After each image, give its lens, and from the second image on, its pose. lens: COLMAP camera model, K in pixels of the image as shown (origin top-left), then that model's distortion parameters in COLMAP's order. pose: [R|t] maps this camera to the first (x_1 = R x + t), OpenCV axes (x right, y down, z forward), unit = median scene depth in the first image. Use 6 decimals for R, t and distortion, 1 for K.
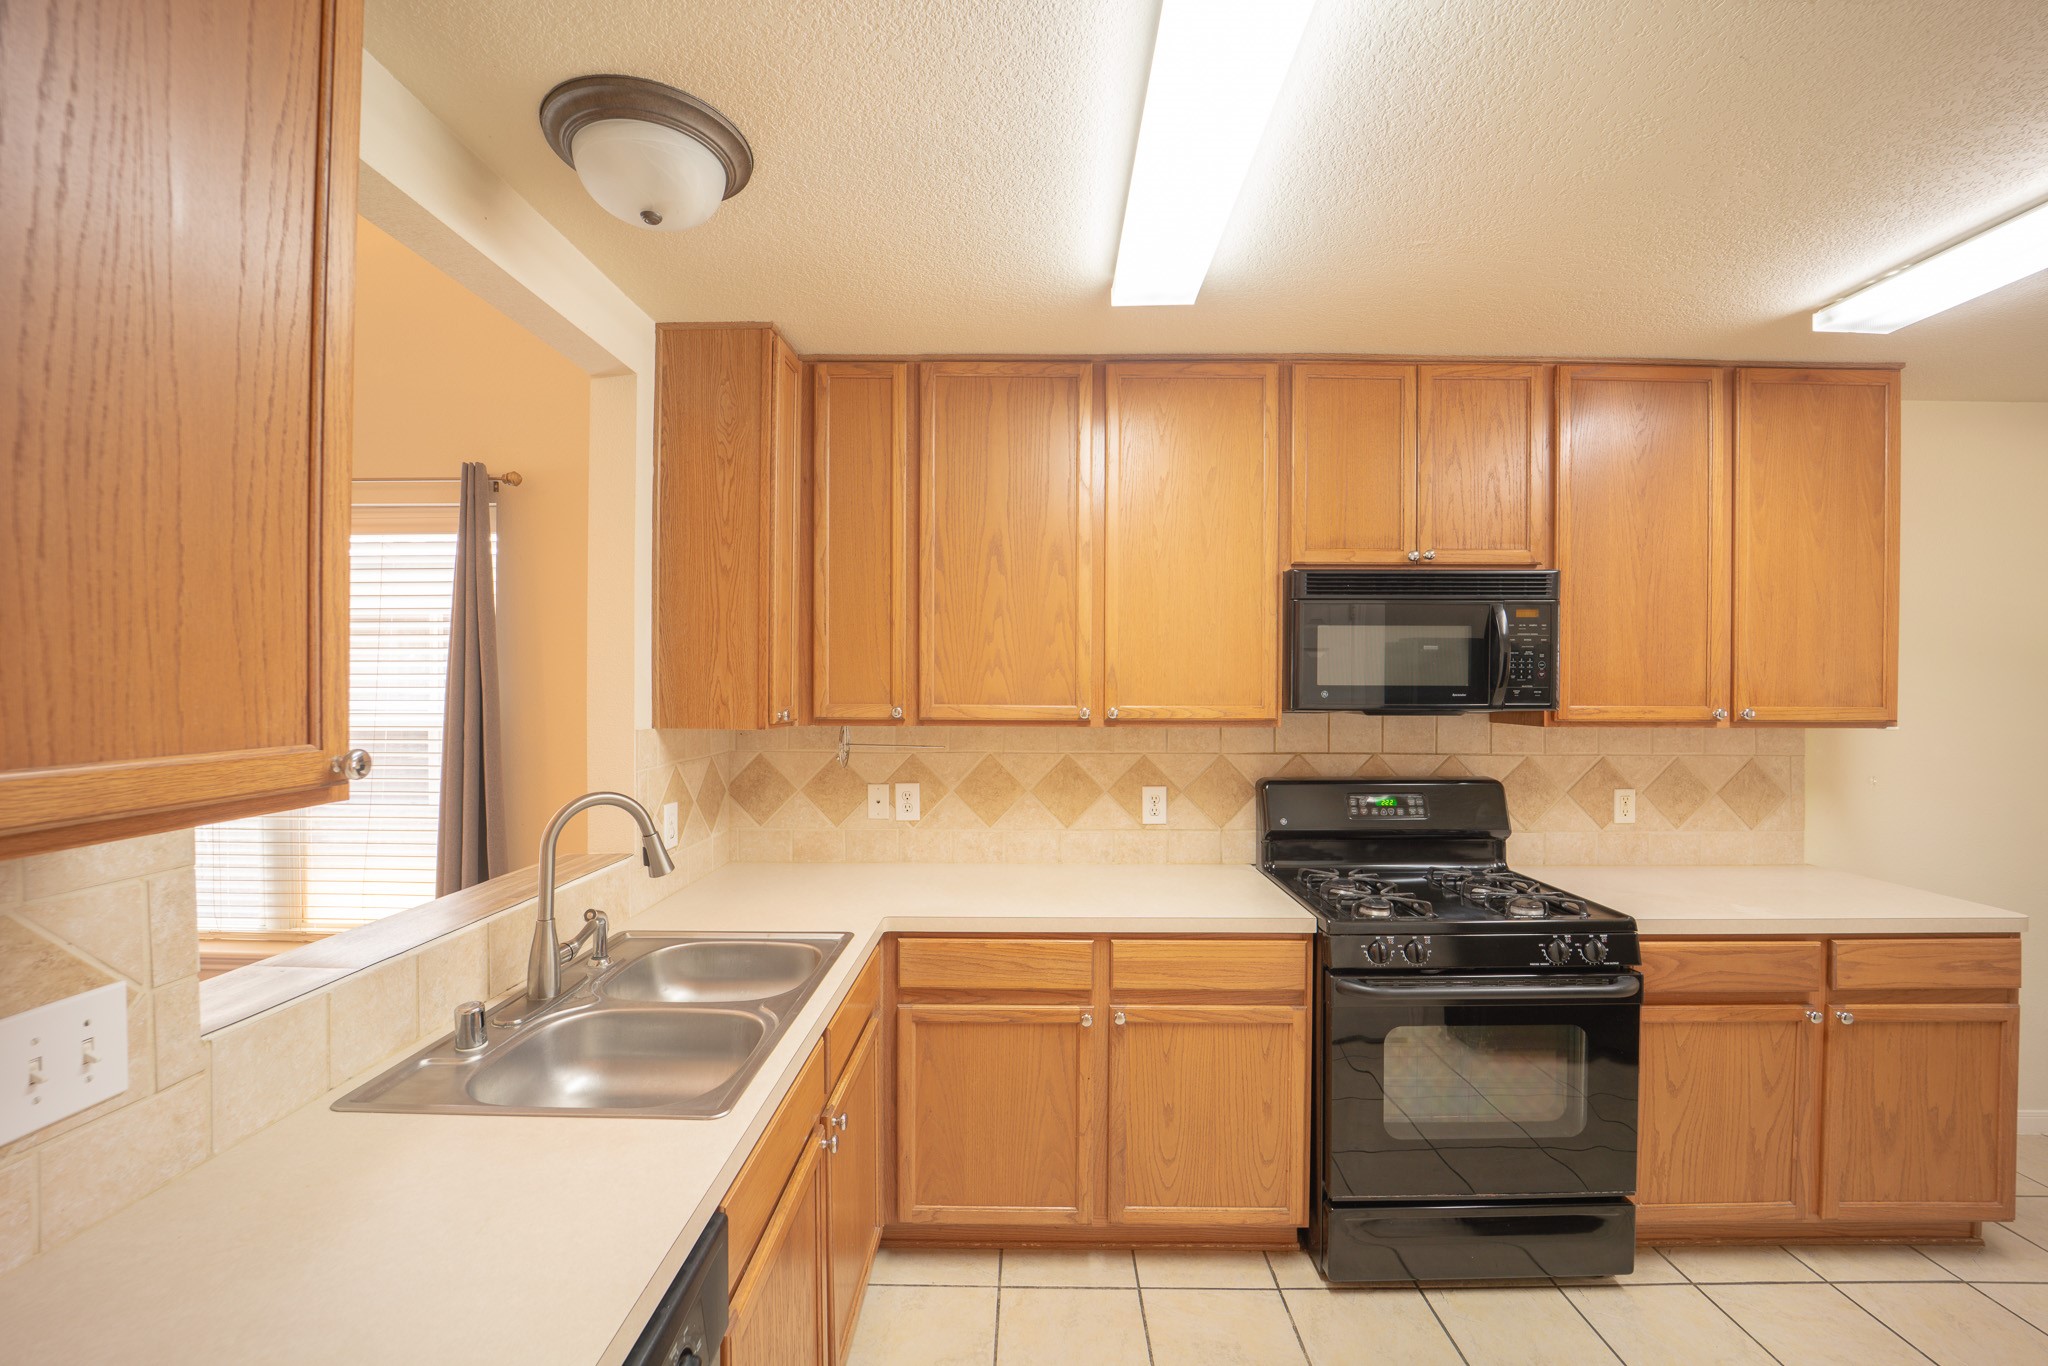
lens RADIAL K [[823.2, 0, 1019.9], [0, 823.2, 690.2], [0, 0, 1]] dist [-0.023277, -0.000073]
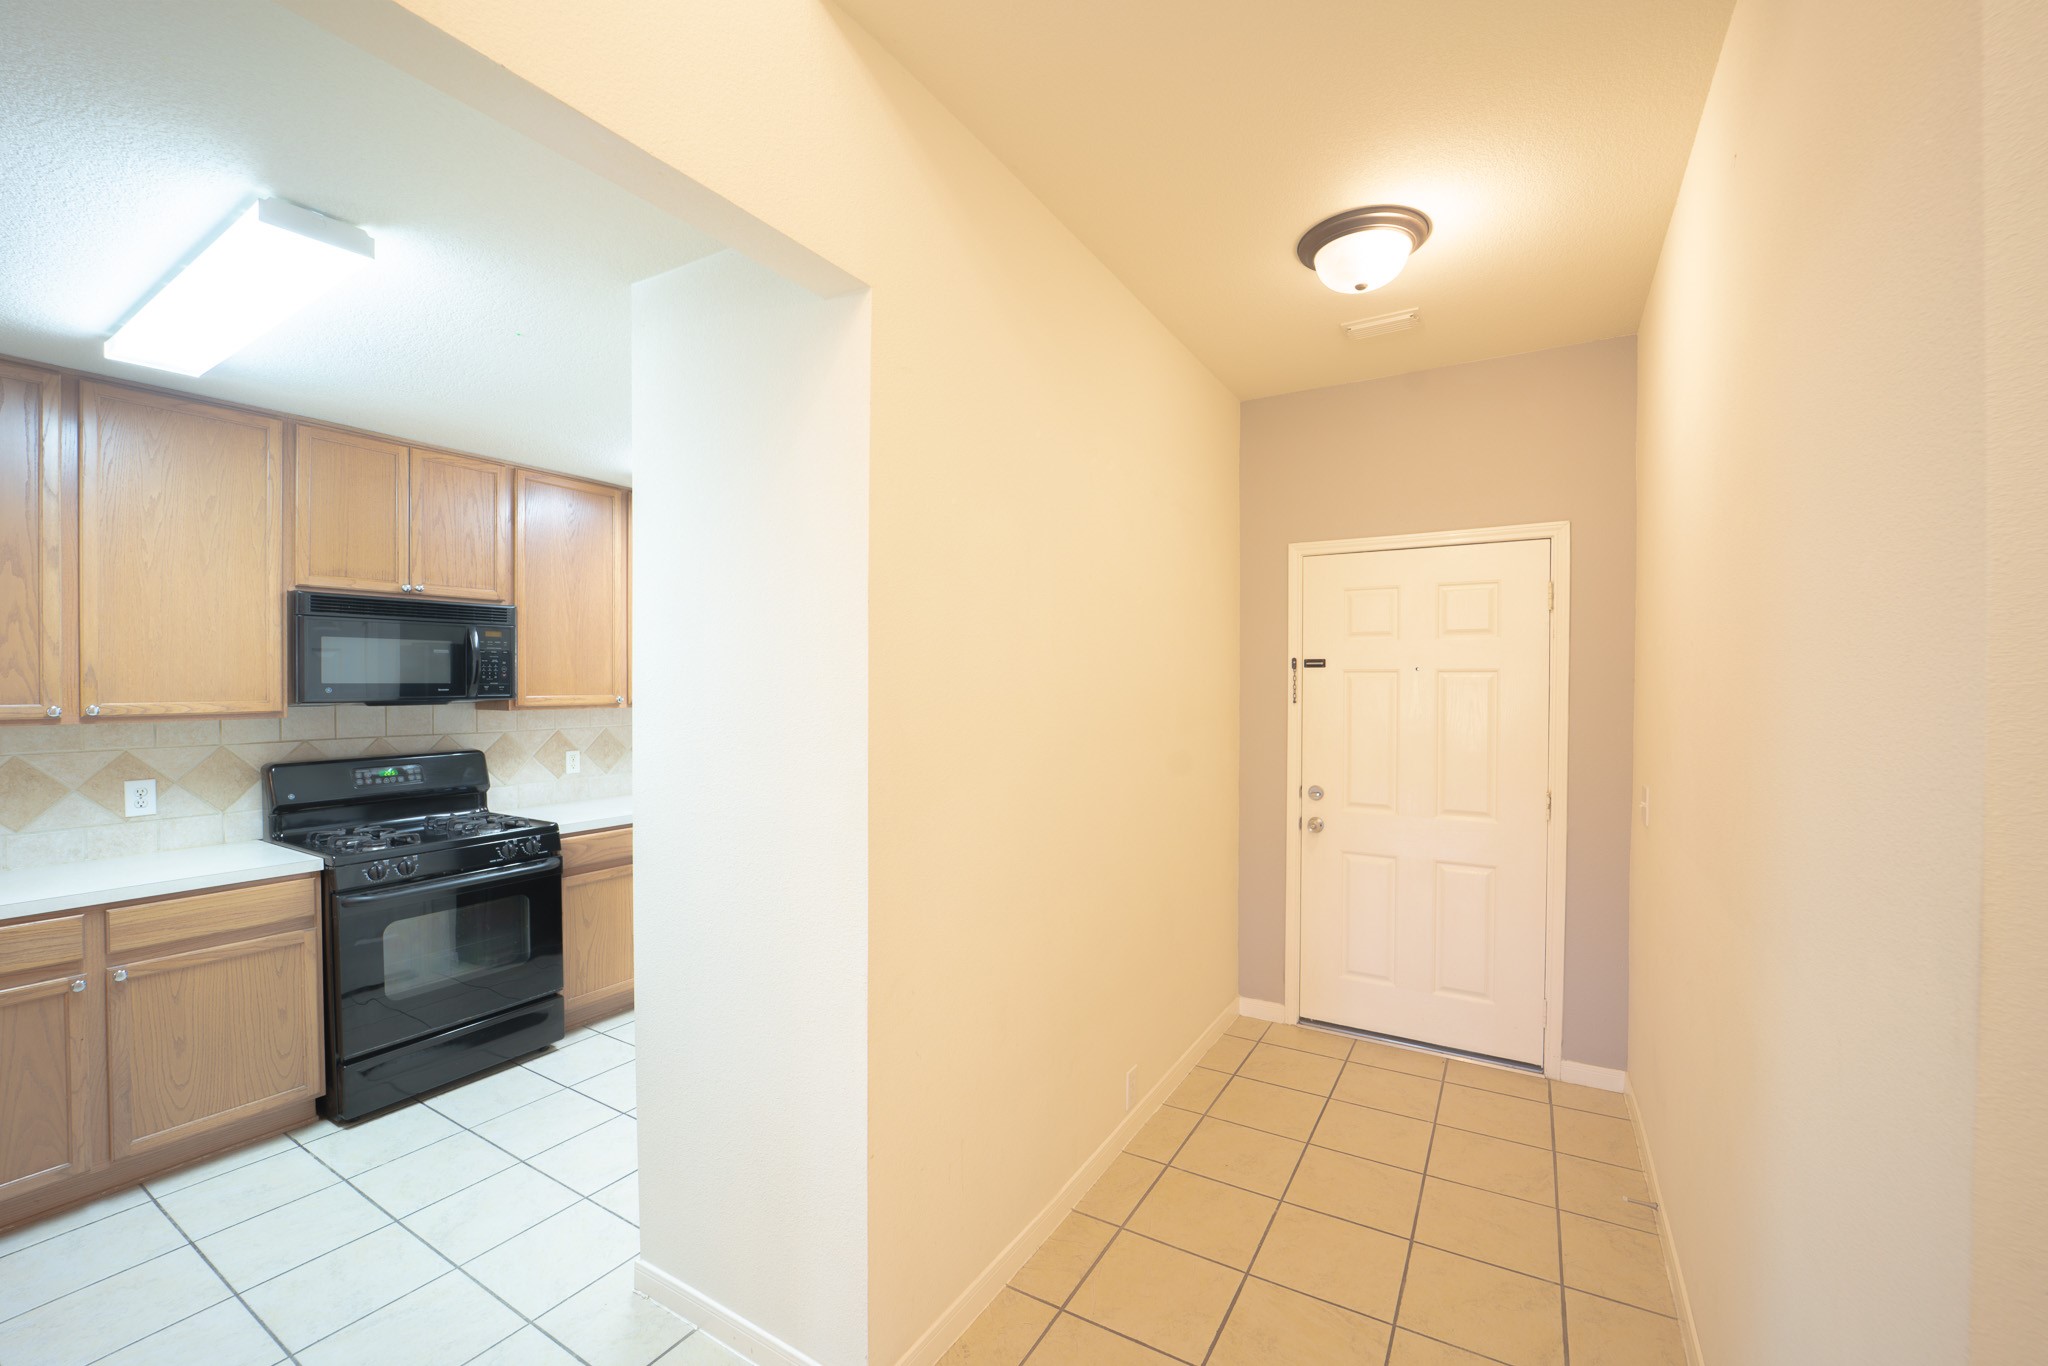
lens RADIAL K [[834.8, 0, 1021.8], [0, 834.8, 690.8], [0, 0, 1]] dist [-0.022880, 0.000766]
pose [[0.507957, -0.012999, 0.861284, -0.180111], [0.008435, 0.999913, 0.010116, 0.001688], [-0.861341, 0.002126, 0.508022, -0.572704]]
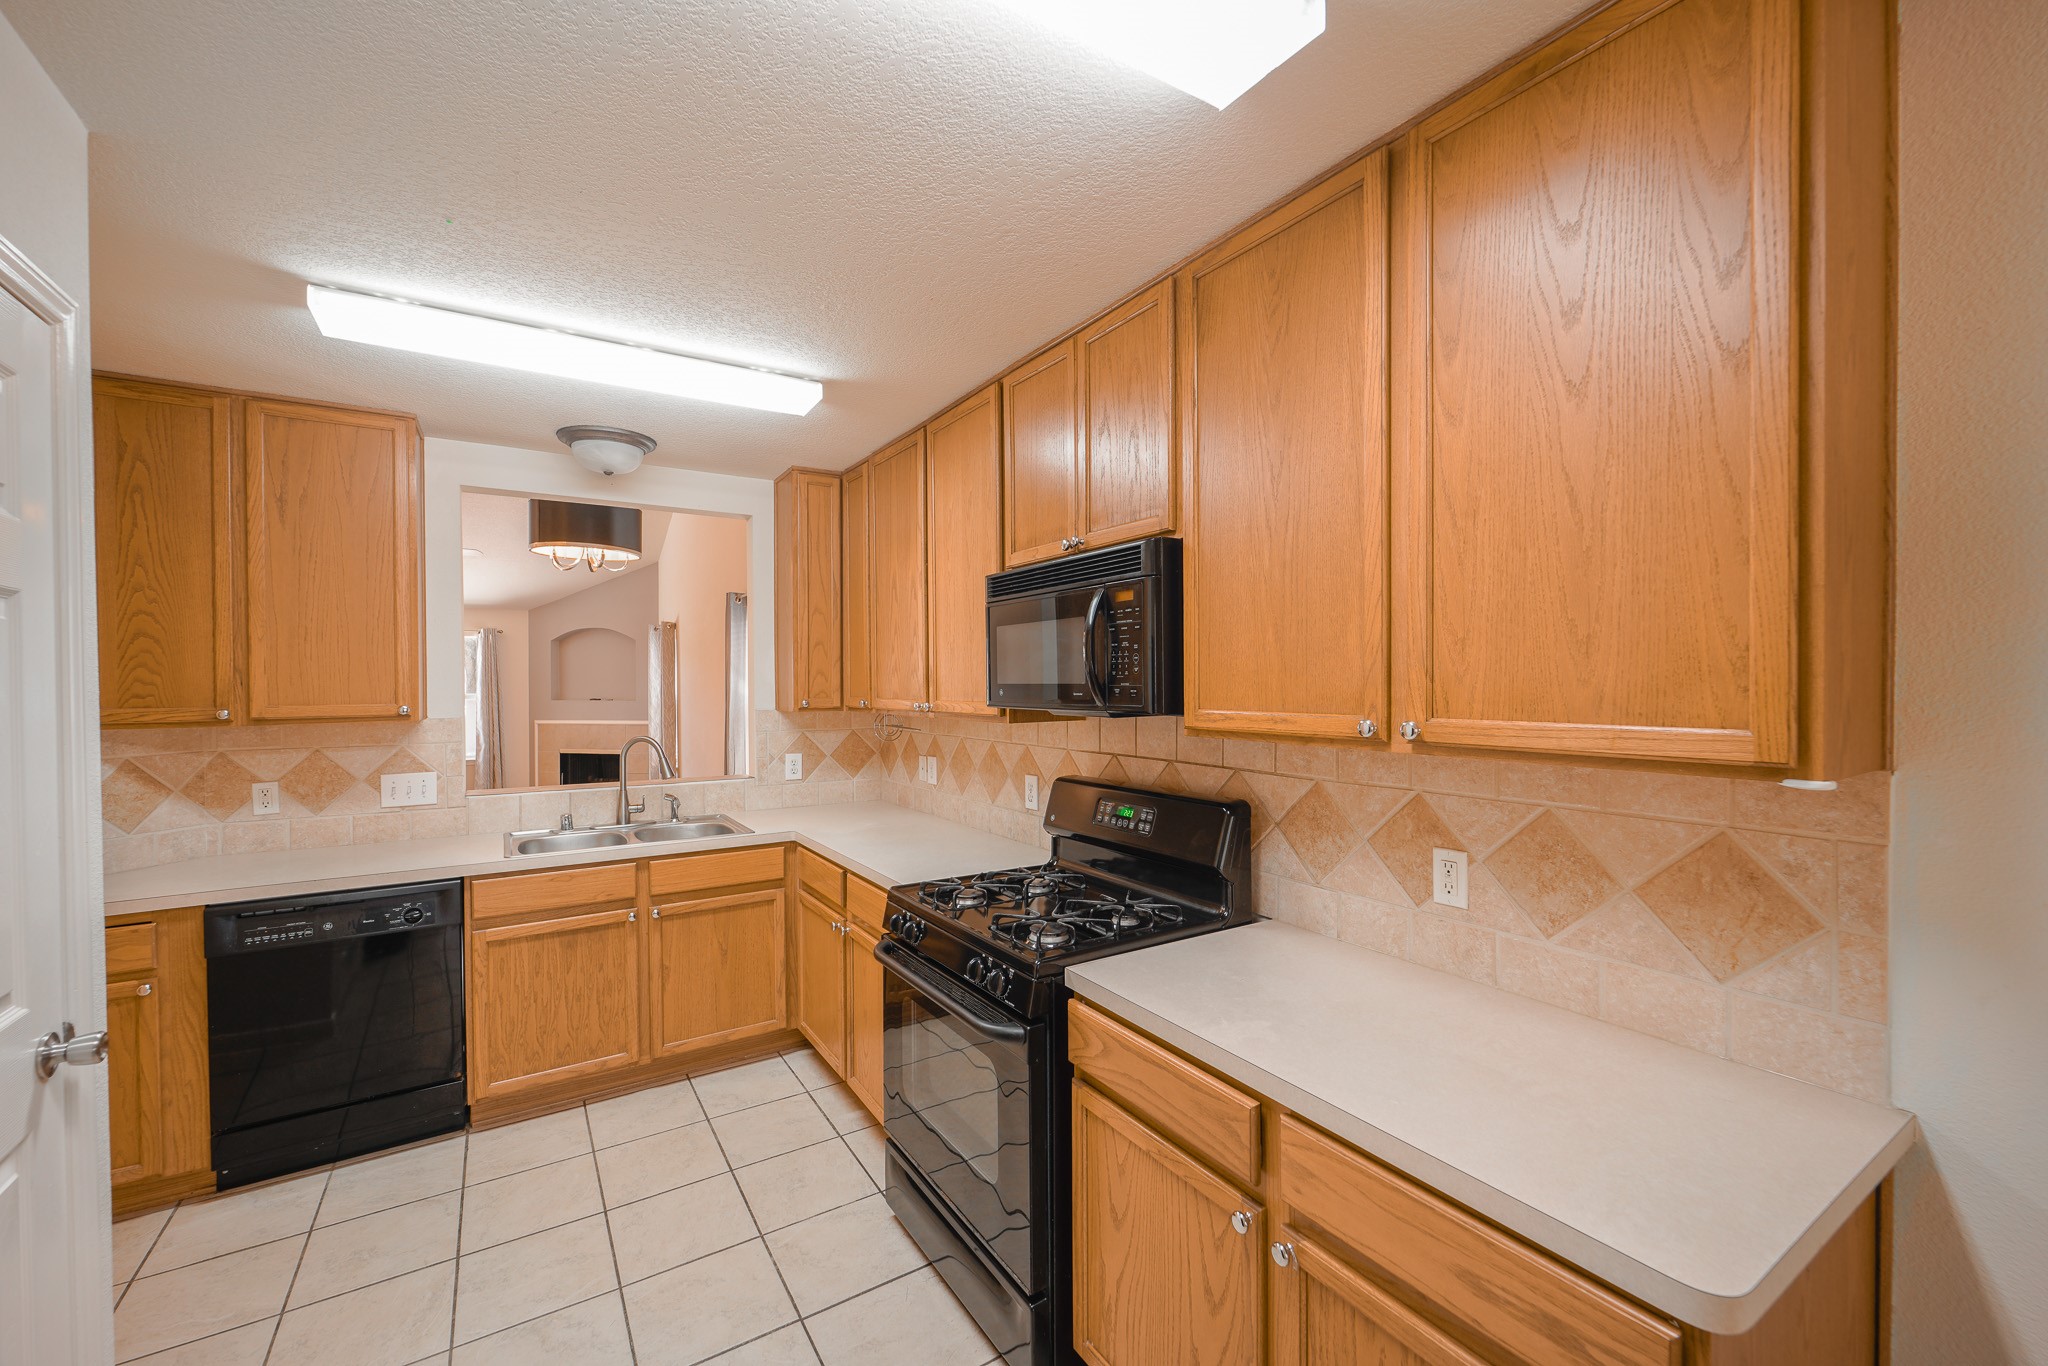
lens RADIAL K [[818.8, 0, 1030.6], [0, 818.8, 689.4], [0, 0, 1]] dist [-0.001001, -0.000045]
pose [[0.550556, 0.002430, -0.834795, 1.231667], [0.000764, 0.999994, 0.003414, -0.002150], [0.834798, -0.002518, 0.550551, 0.448845]]
